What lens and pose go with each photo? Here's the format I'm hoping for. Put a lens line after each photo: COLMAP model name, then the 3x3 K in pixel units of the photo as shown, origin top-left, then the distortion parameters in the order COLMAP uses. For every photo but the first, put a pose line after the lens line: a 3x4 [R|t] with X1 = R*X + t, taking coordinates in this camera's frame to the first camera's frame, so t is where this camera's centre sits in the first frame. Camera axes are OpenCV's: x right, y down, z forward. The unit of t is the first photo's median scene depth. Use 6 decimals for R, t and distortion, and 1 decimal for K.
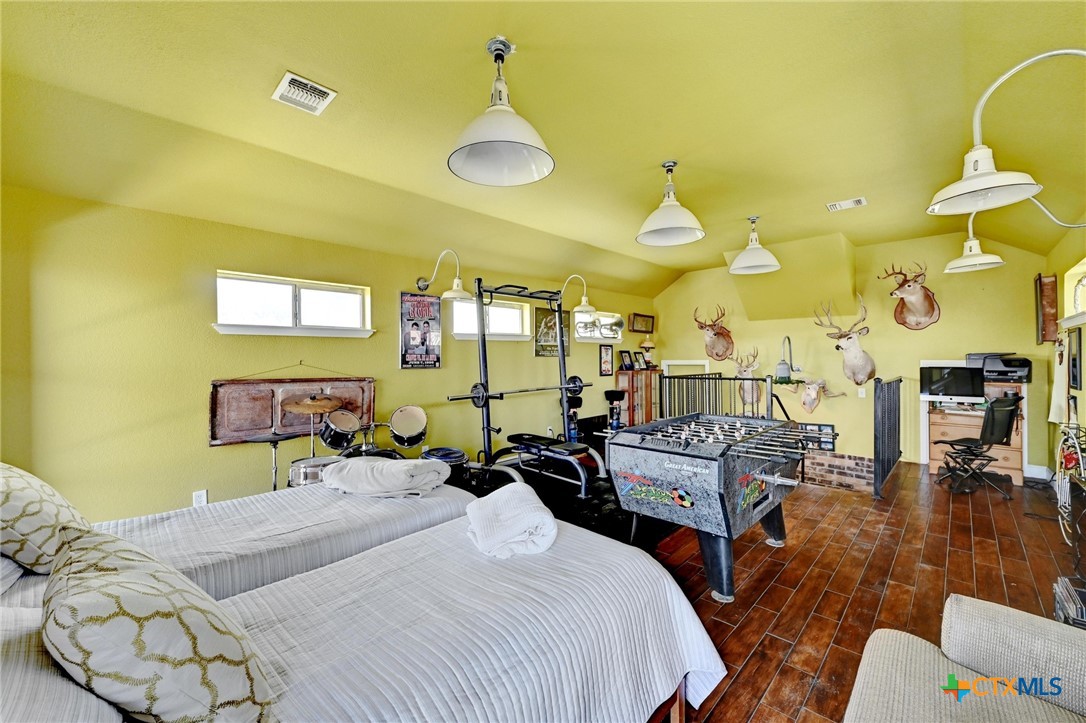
lens RADIAL K [[430.6, 0, 541.9], [0, 430.6, 357.3], [0, 0, 1]] dist [-0.002548, 0.000158]
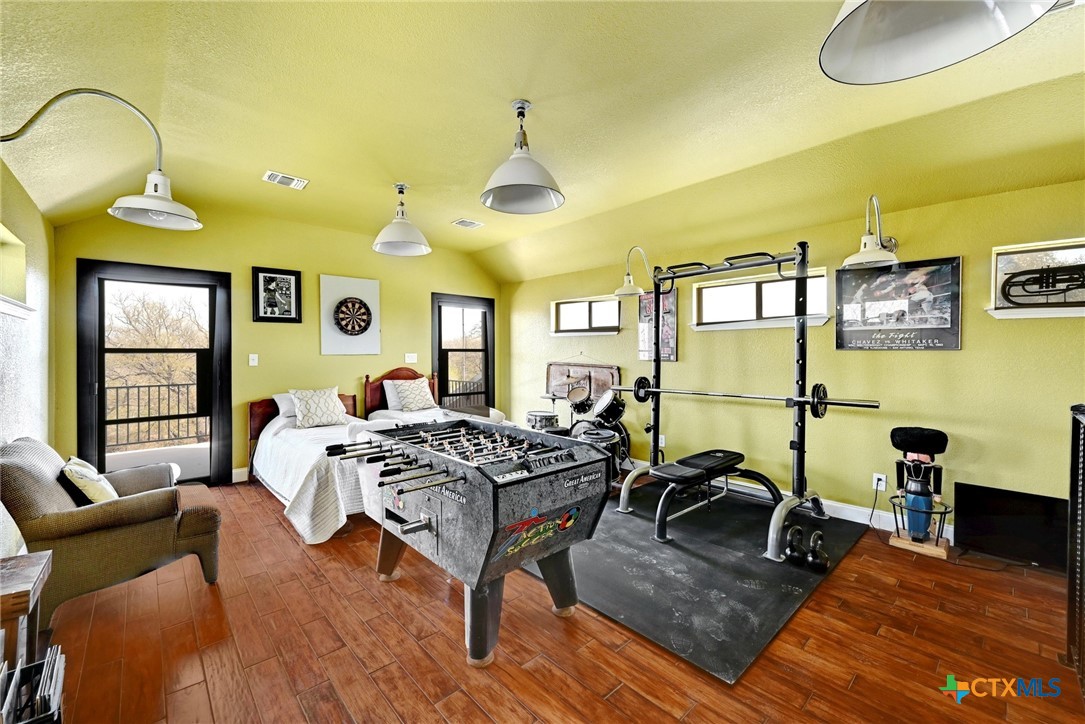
lens RADIAL K [[430.2, 0, 541.3], [0, 430.2, 358.1], [0, 0, 1]] dist [-0.002548, 0.000158]
pose [[-0.062885, 0.023658, -0.997740, 0.945877], [-0.002670, 0.999711, 0.023873, -0.005994], [0.998017, 0.004165, -0.062804, 0.935747]]
